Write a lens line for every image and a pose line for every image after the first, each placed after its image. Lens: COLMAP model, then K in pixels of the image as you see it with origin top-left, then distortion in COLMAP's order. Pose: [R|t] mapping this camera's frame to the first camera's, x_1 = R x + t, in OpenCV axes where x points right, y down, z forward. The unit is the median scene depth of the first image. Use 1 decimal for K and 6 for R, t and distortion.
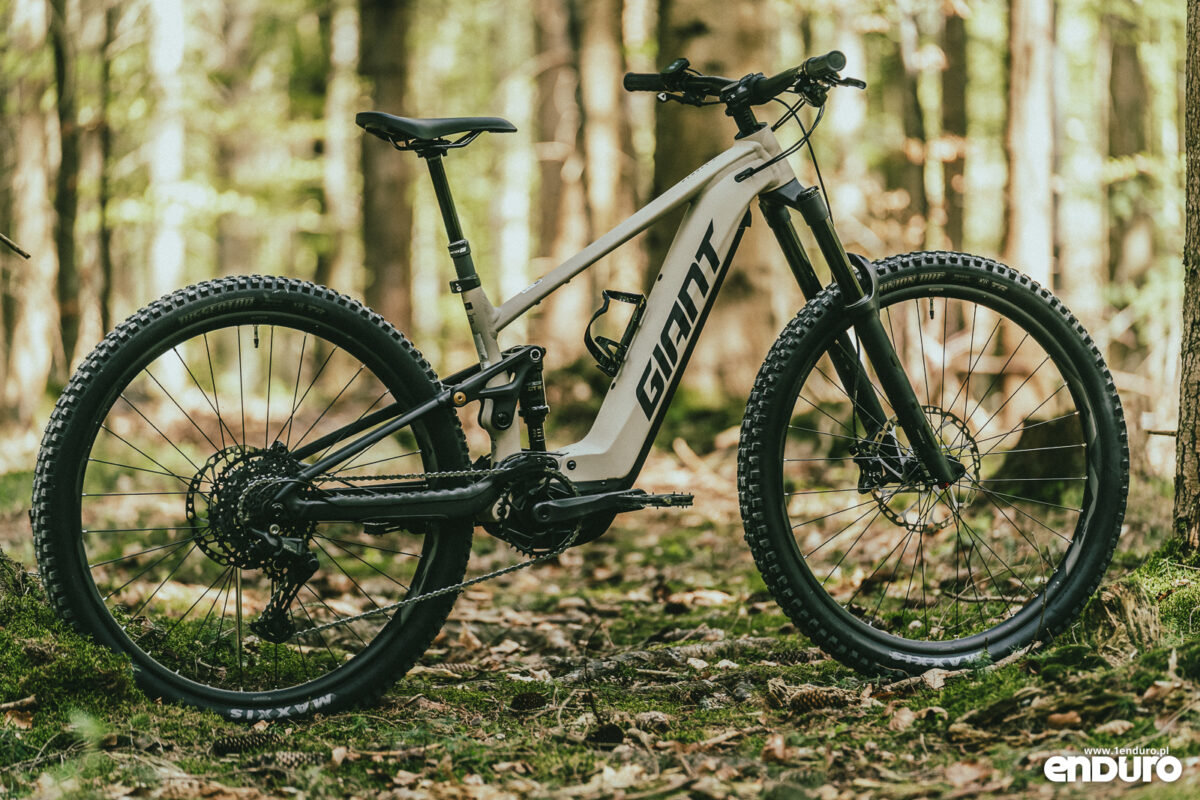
lens RADIAL K [[4637.4, 0, 600.0], [0, 4637.4, 400.0], [0, 0, 1]] dist [-0.140287, -0.058424]
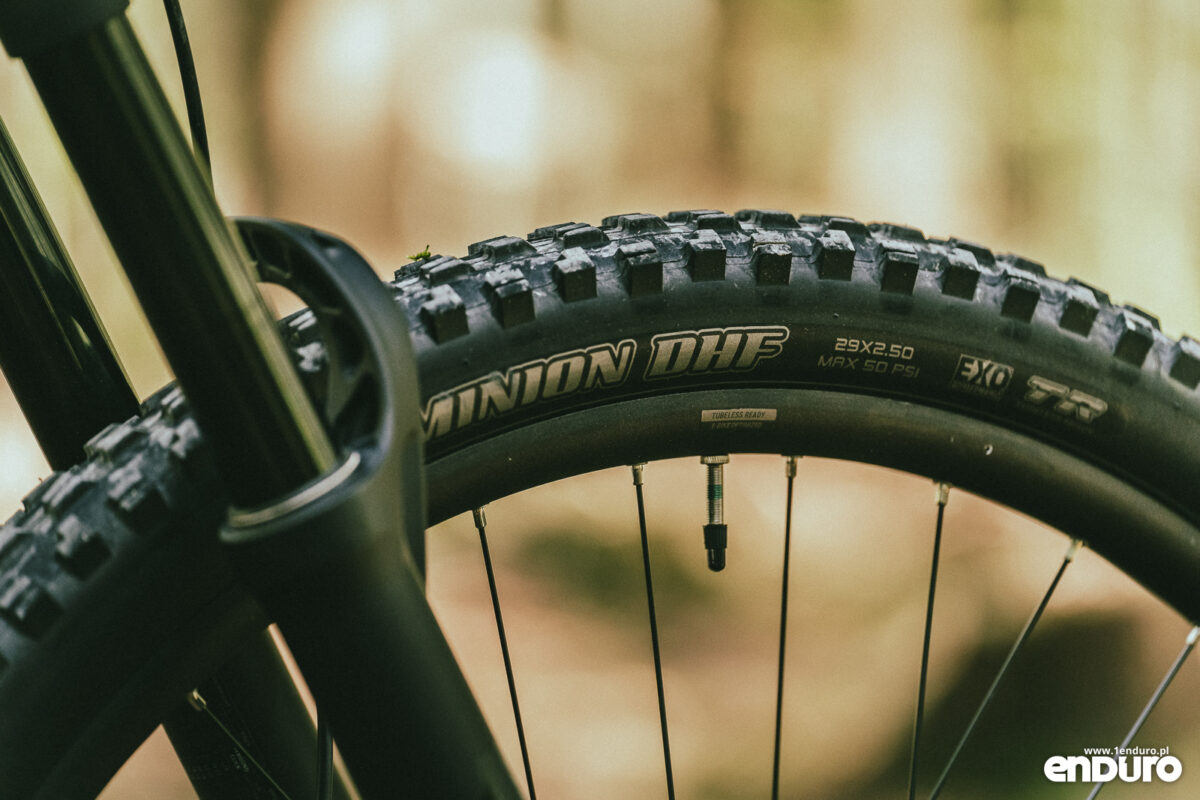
lens RADIAL K [[5263.3, 0, 600.0], [0, 5263.3, 400.0], [0, 0, 1]] dist [0.046721, 0.086976]
pose [[0.999073, 0.010496, 0.041744, 0.057995], [-0.010876, 0.999901, 0.008885, -0.026414], [-0.041646, -0.009331, 0.999089, 0.787232]]
